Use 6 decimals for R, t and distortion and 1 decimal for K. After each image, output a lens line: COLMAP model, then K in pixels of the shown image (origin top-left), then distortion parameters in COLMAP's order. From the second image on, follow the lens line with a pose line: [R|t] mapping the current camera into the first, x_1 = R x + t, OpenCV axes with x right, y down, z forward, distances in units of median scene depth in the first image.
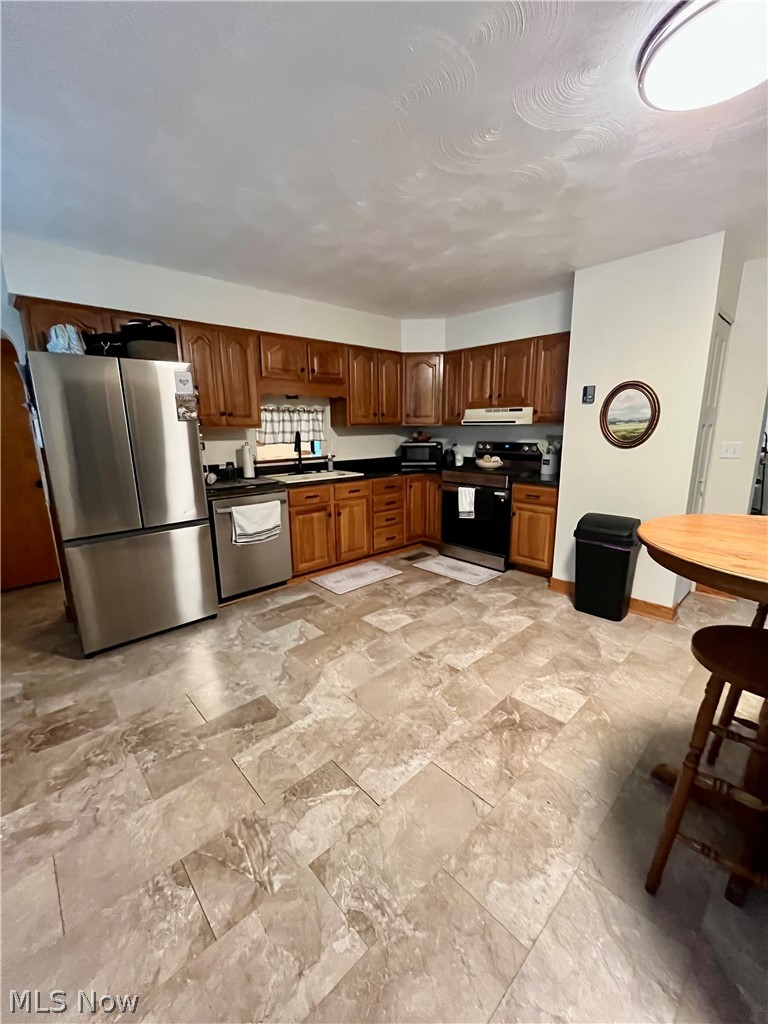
lens RADIAL K [[417.3, 0, 386.2], [0, 417.3, 513.8], [0, 0, 1]] dist [-0.000301, 0.000351]
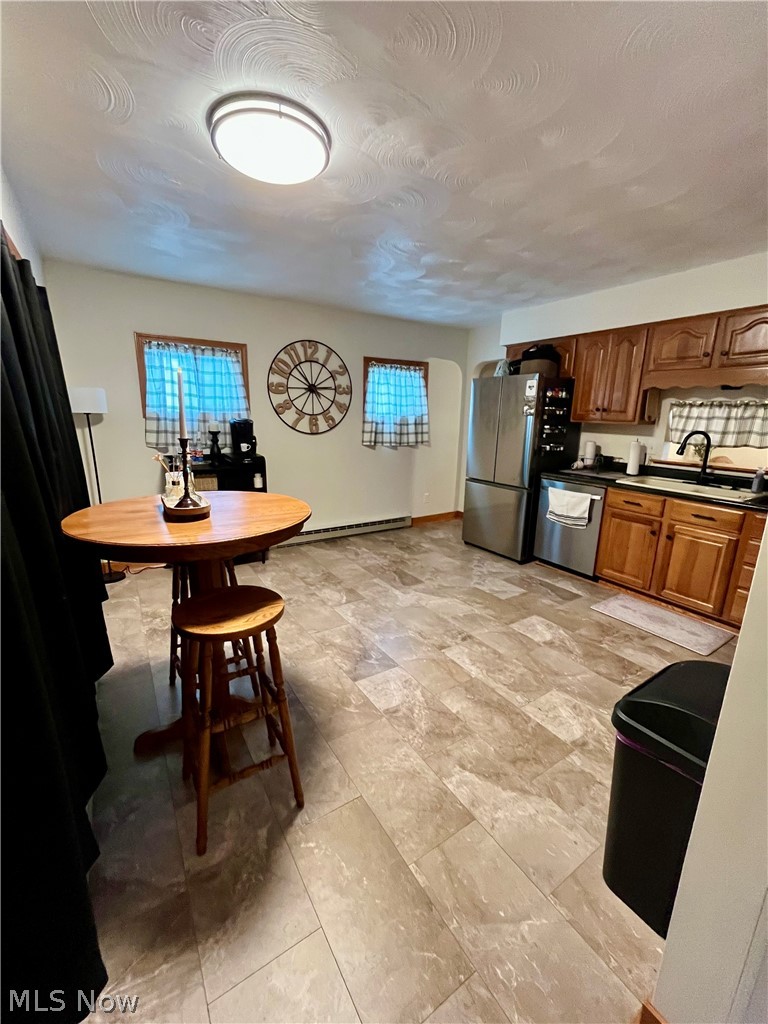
lens RADIAL K [[417.3, 0, 383.9], [0, 417.3, 515.3], [0, 0, 1]] dist [-0.000301, 0.000351]
pose [[-0.182944, 0.243285, -0.952546, 0.979386], [-0.218923, 0.934489, 0.280719, -0.190514], [0.958438, 0.259890, -0.117699, 0.762636]]
